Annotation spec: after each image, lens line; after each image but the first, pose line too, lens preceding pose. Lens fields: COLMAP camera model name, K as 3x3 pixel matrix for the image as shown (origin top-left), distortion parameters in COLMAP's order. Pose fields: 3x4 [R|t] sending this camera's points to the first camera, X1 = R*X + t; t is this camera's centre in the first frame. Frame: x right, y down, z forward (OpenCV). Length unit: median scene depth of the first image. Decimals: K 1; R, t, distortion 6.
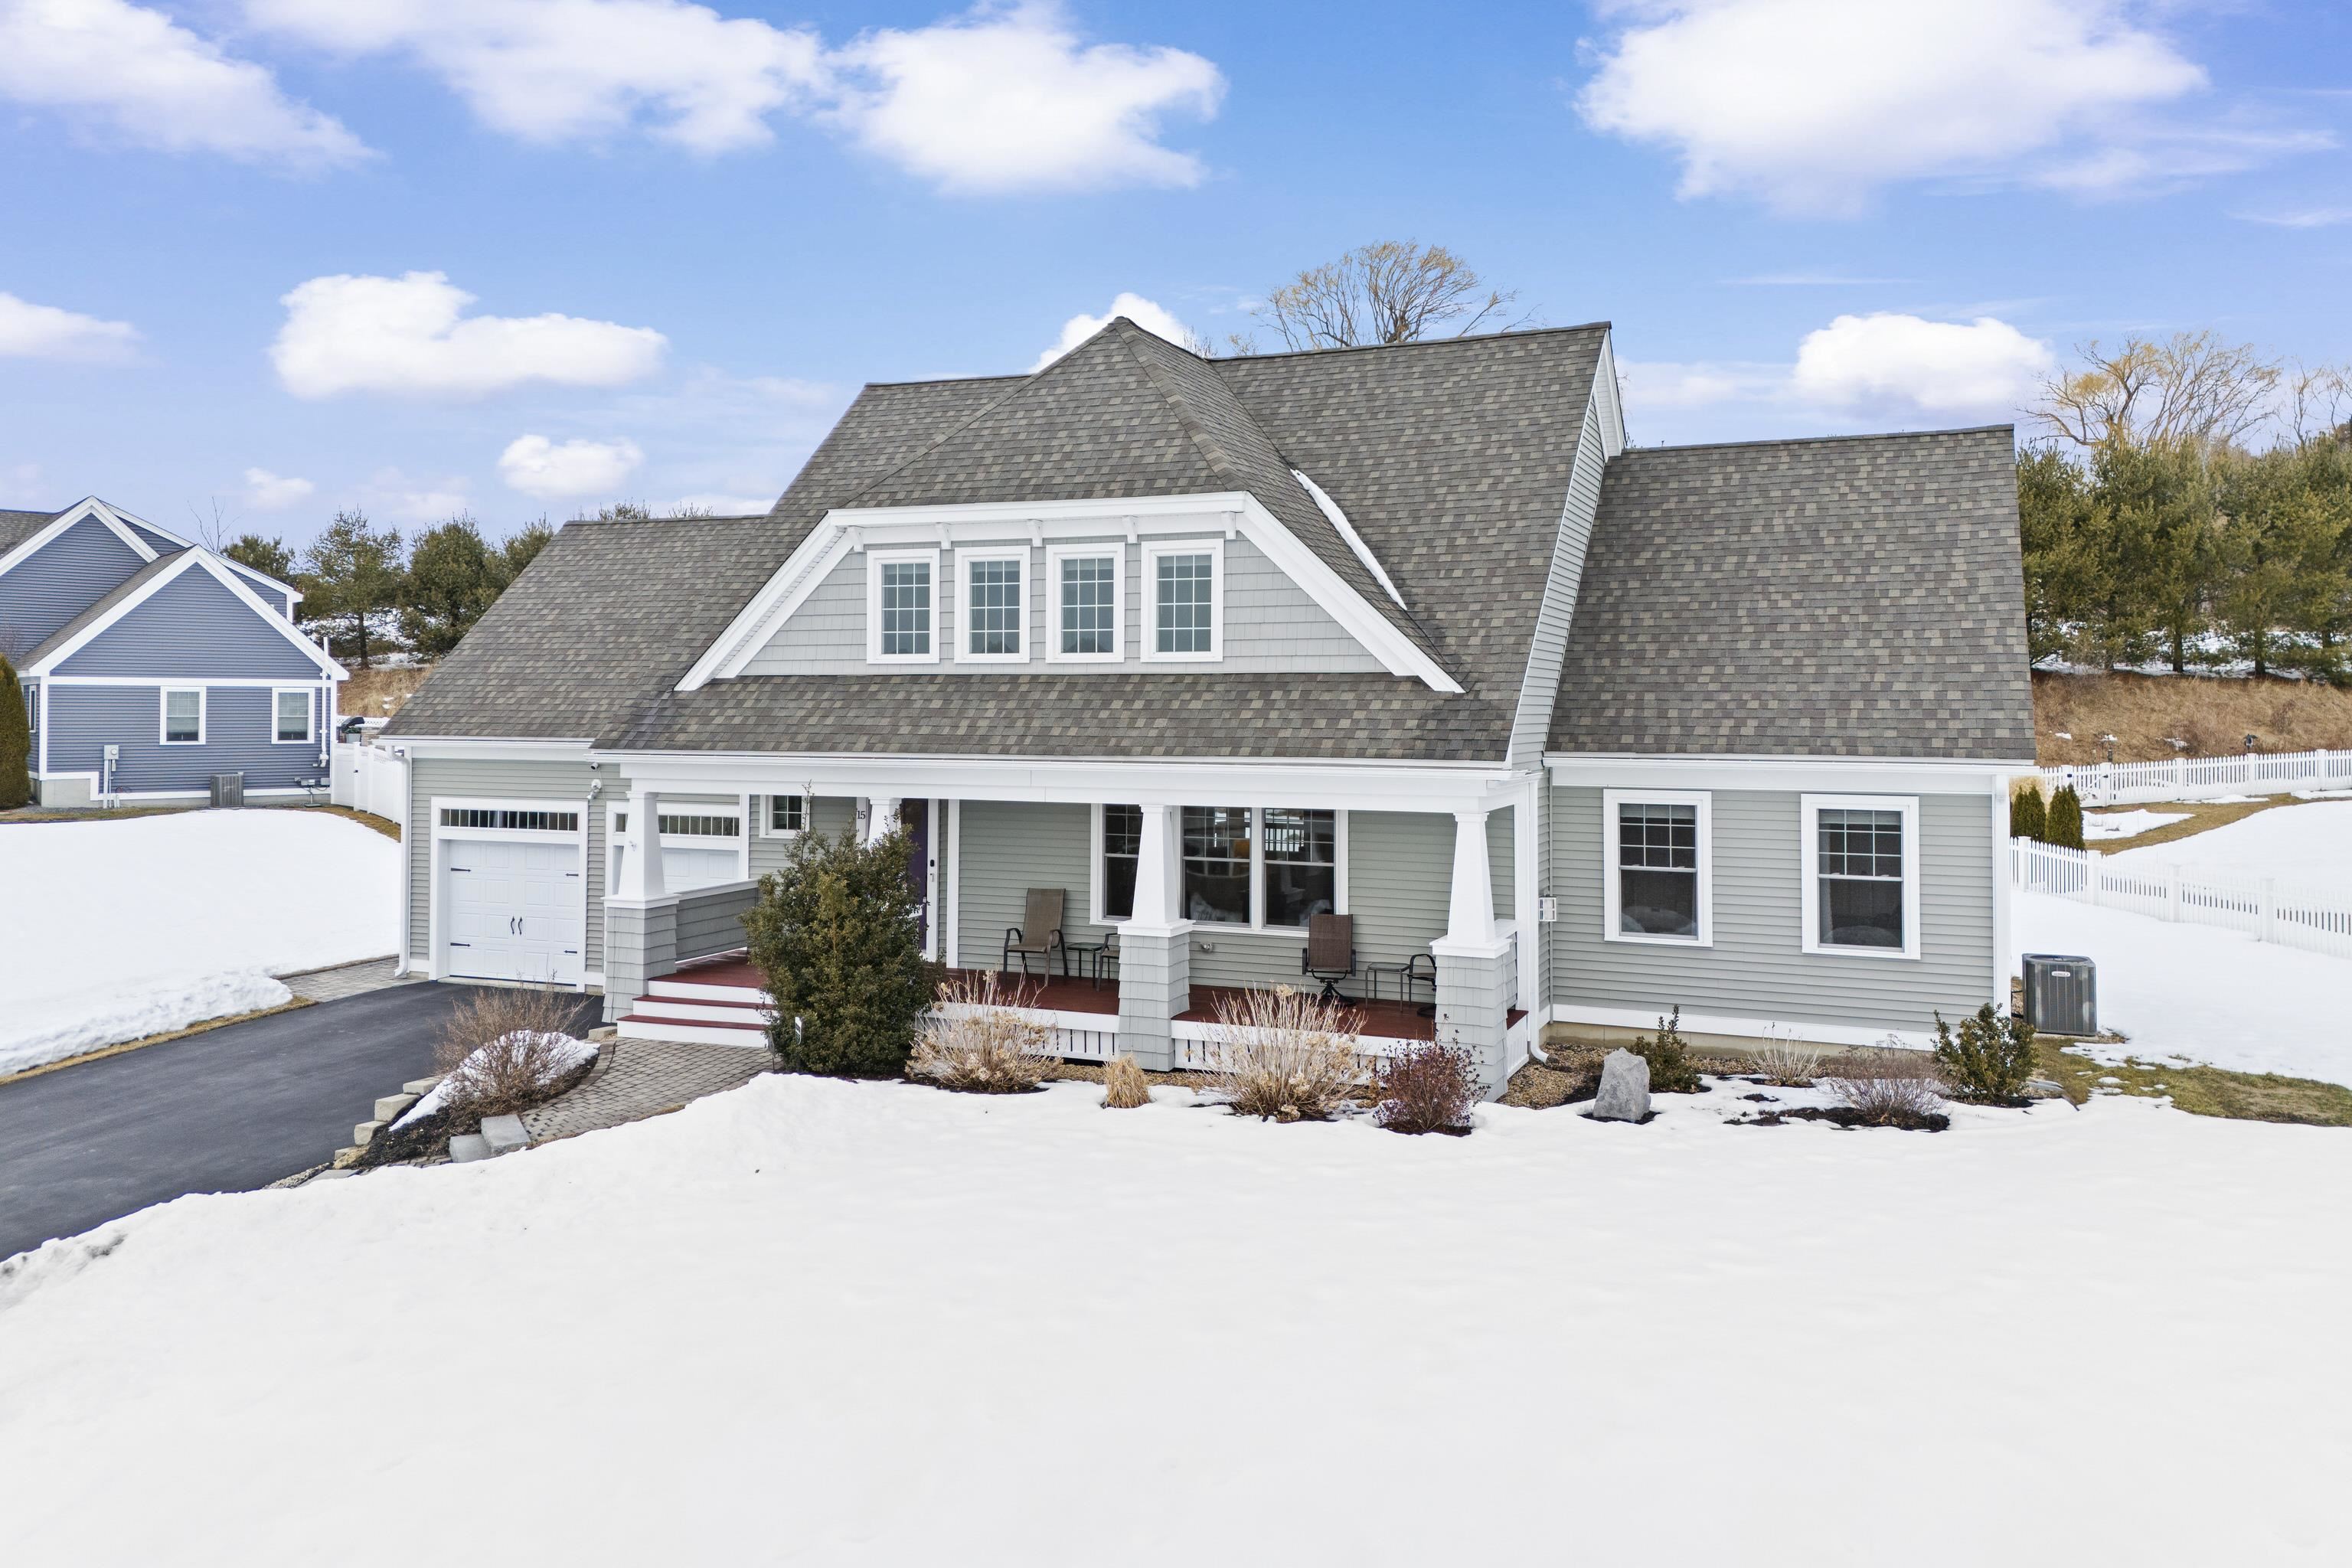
lens RADIAL K [[1711.6, 0, 1179.0], [0, 1711.6, 667.6], [0, 0, 1]] dist [0.091536, -0.096681]
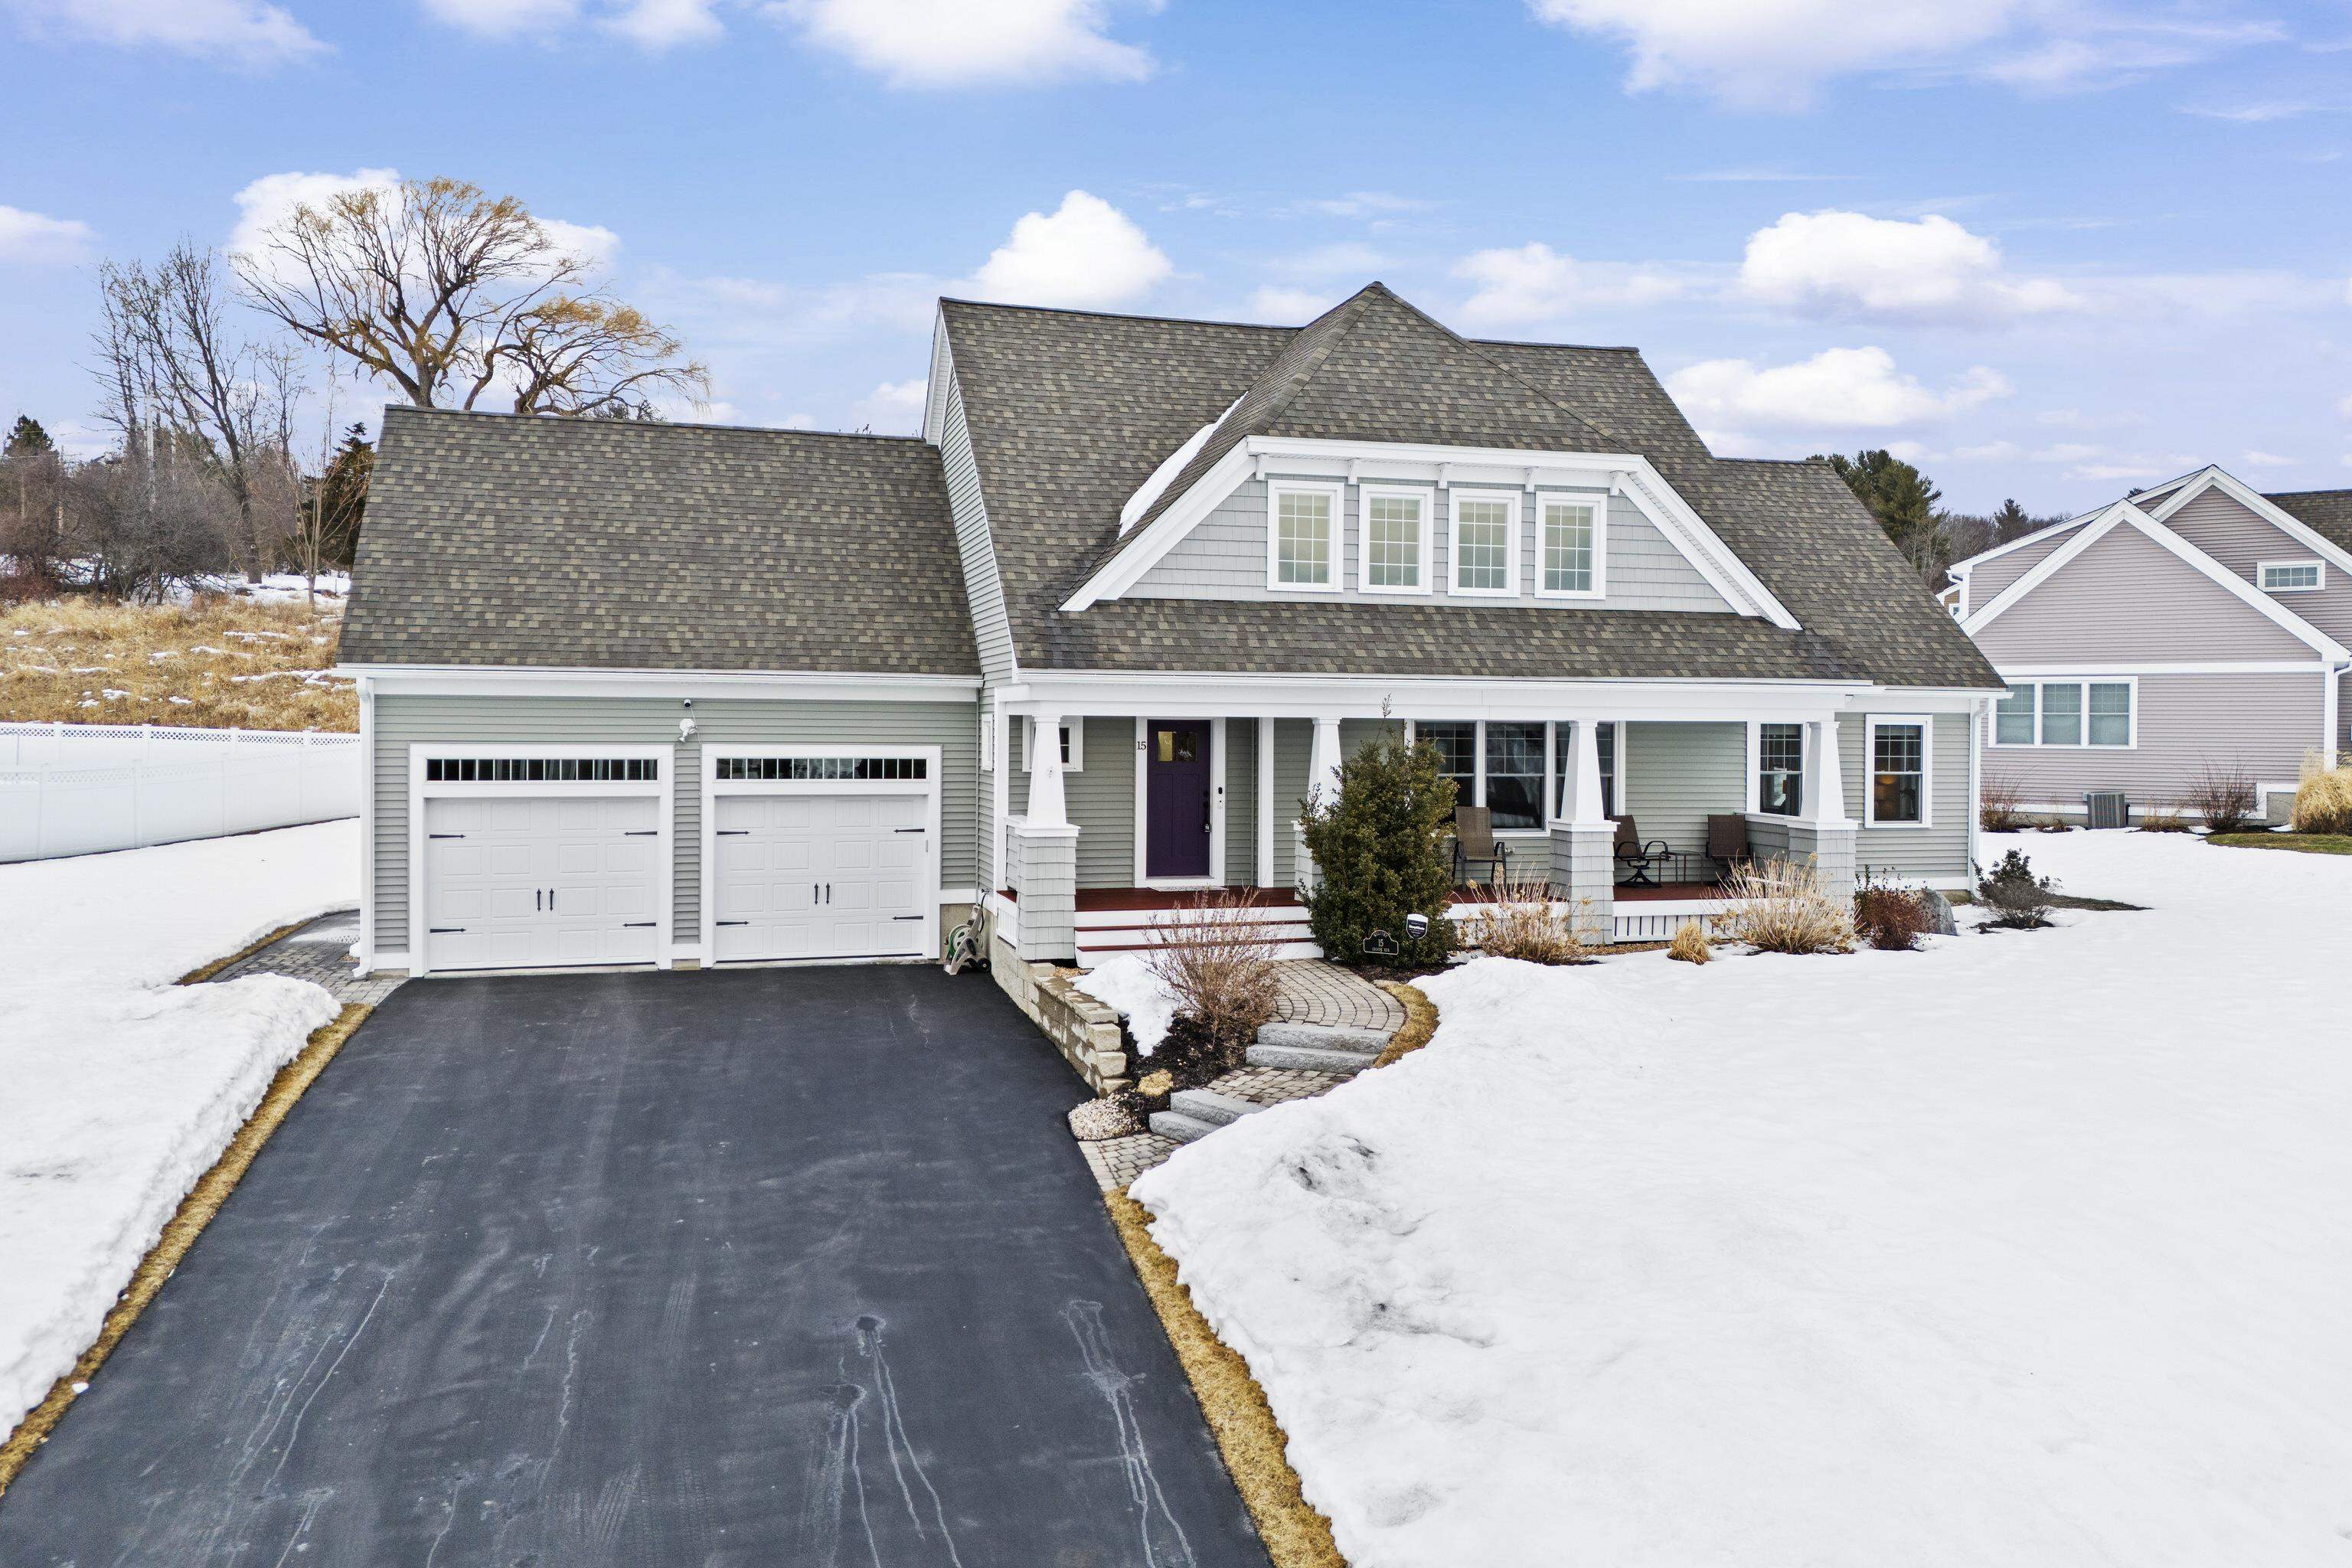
lens RADIAL K [[1757.3, 0, 1185.2], [0, 1757.3, 745.8], [0, 0, 1]] dist [0.088182, -0.088757]
pose [[0.782880, -0.005795, 0.622146, -0.919497], [-0.018109, 0.999321, 0.032097, 0.060541], [-0.621909, -0.036394, 0.782243, 0.221284]]
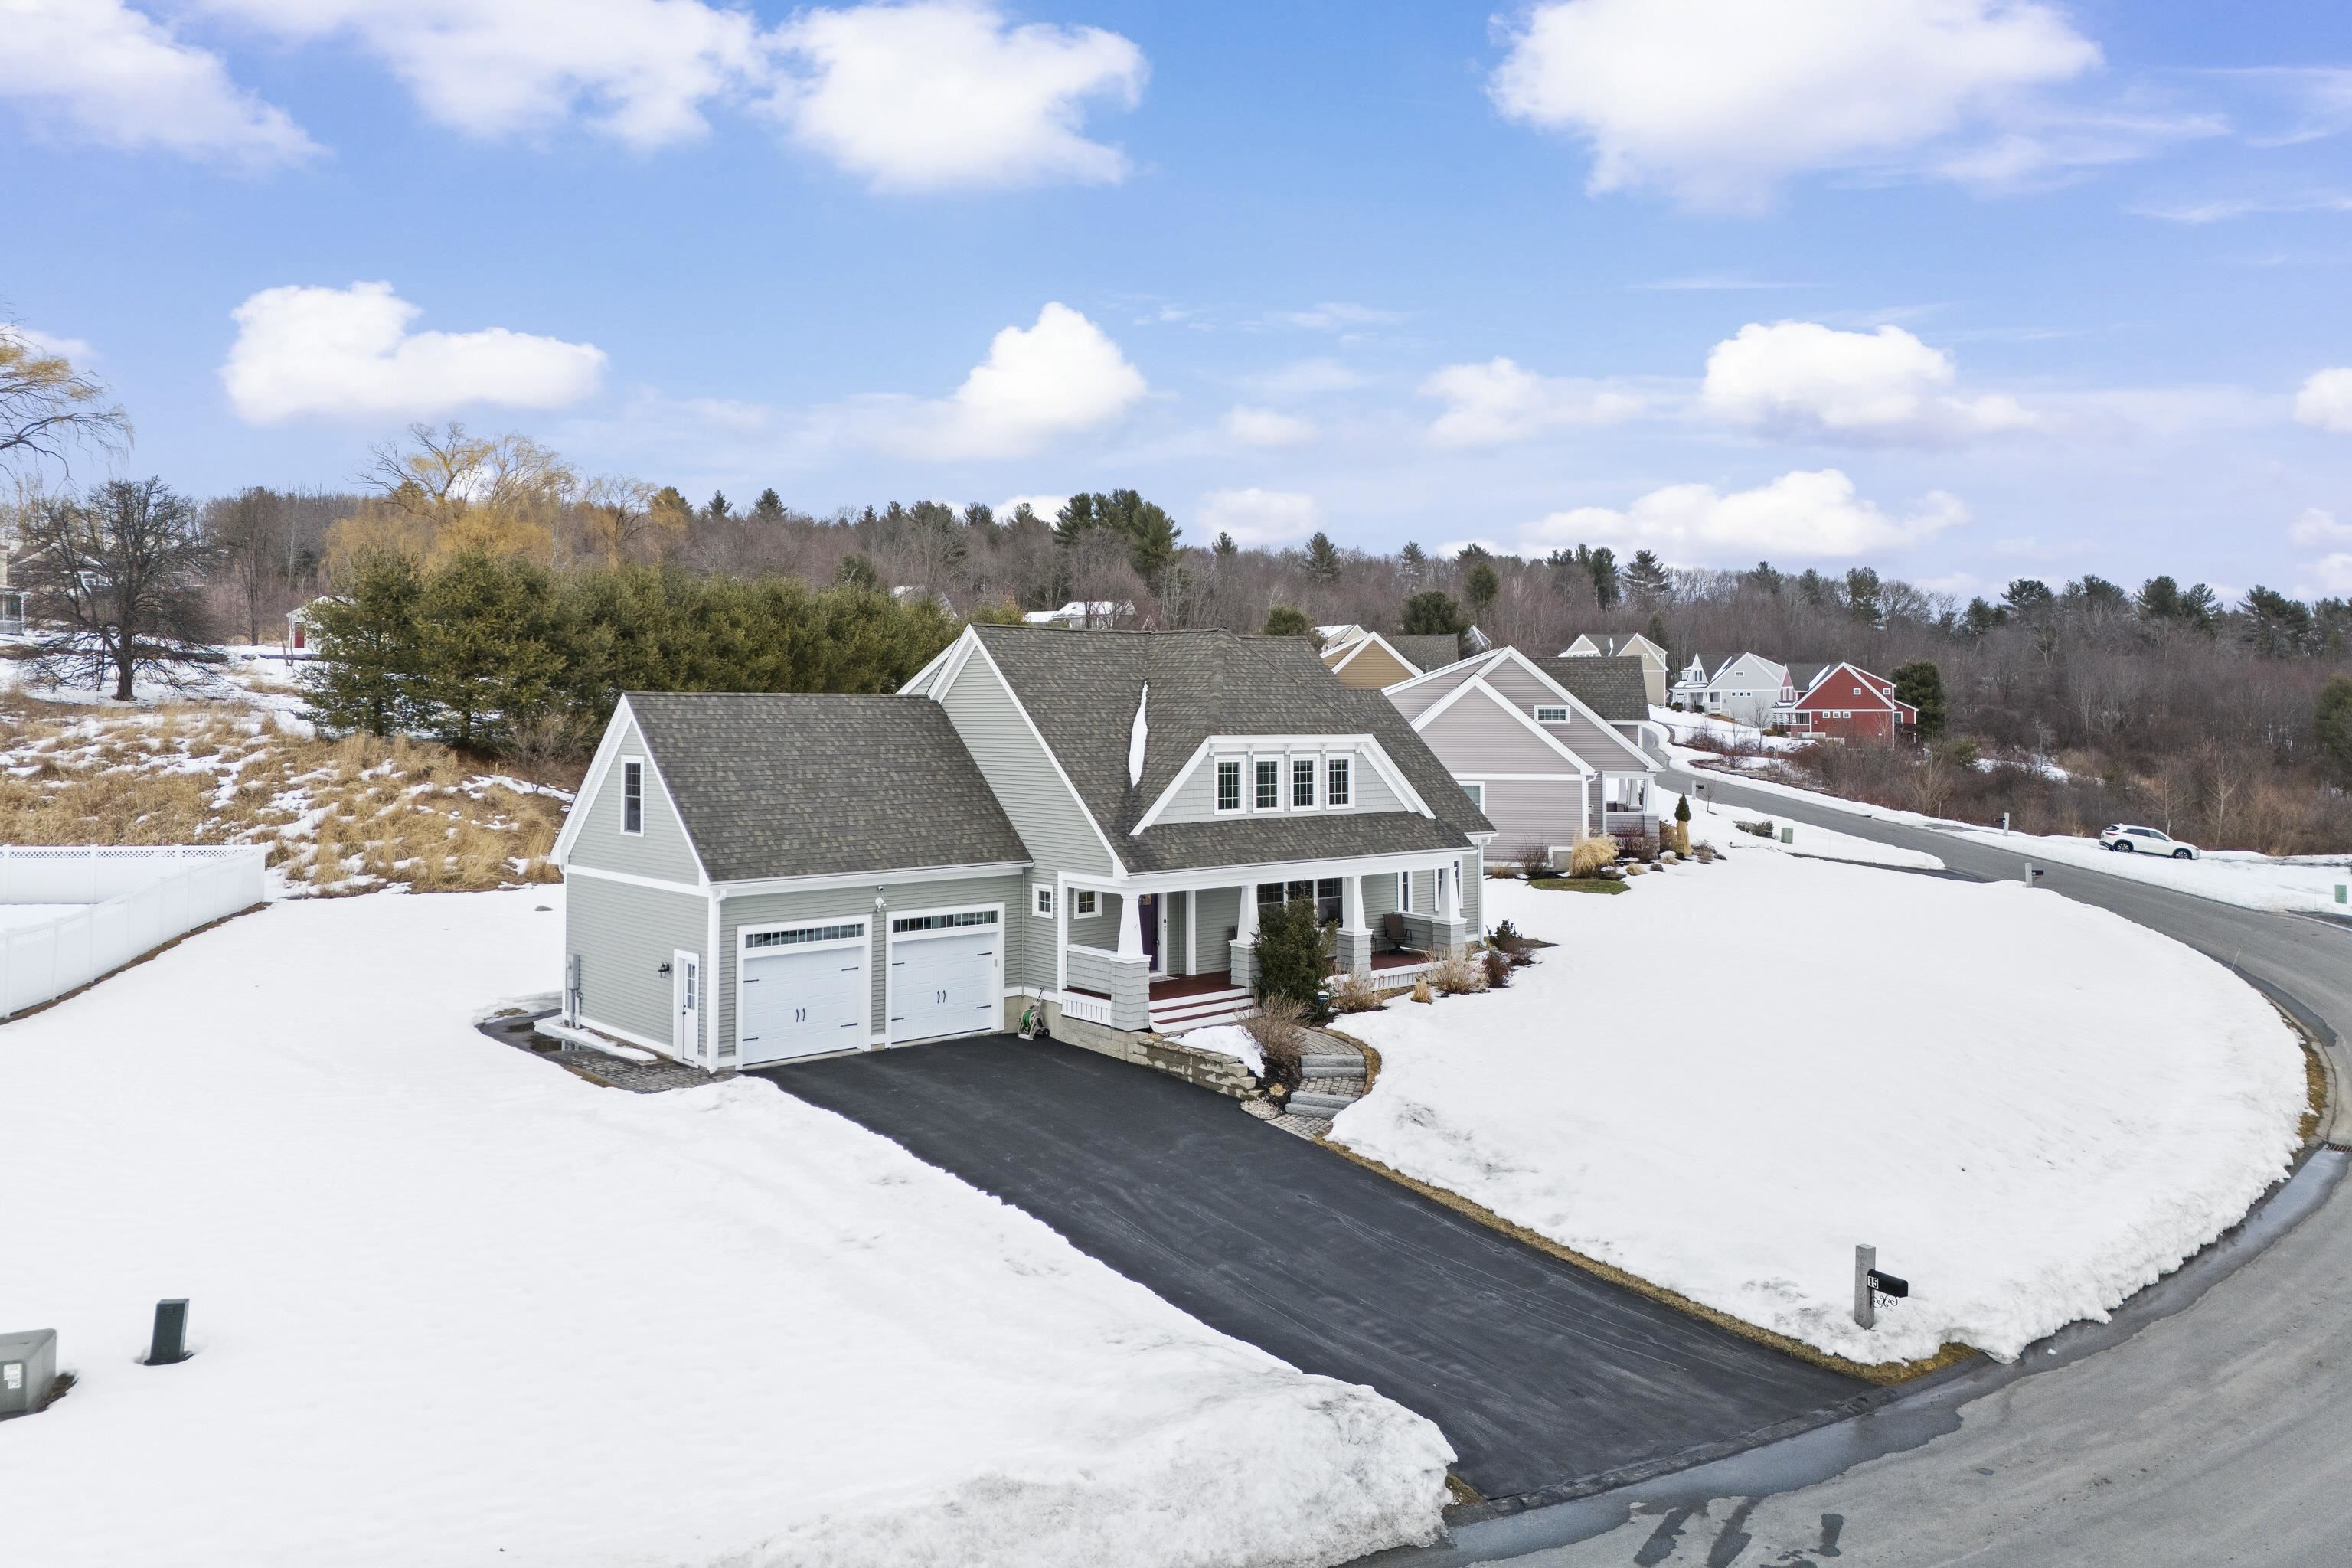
lens RADIAL K [[1701.6, 0, 1187.4], [0, 1701.6, 600.6], [0, 0, 1]] dist [0.082376, -0.091849]
pose [[0.457210, 0.054999, 0.887657, -1.990205], [-0.018318, 0.998457, -0.052429, -0.148378], [-0.889170, 0.007711, 0.457511, 0.168726]]
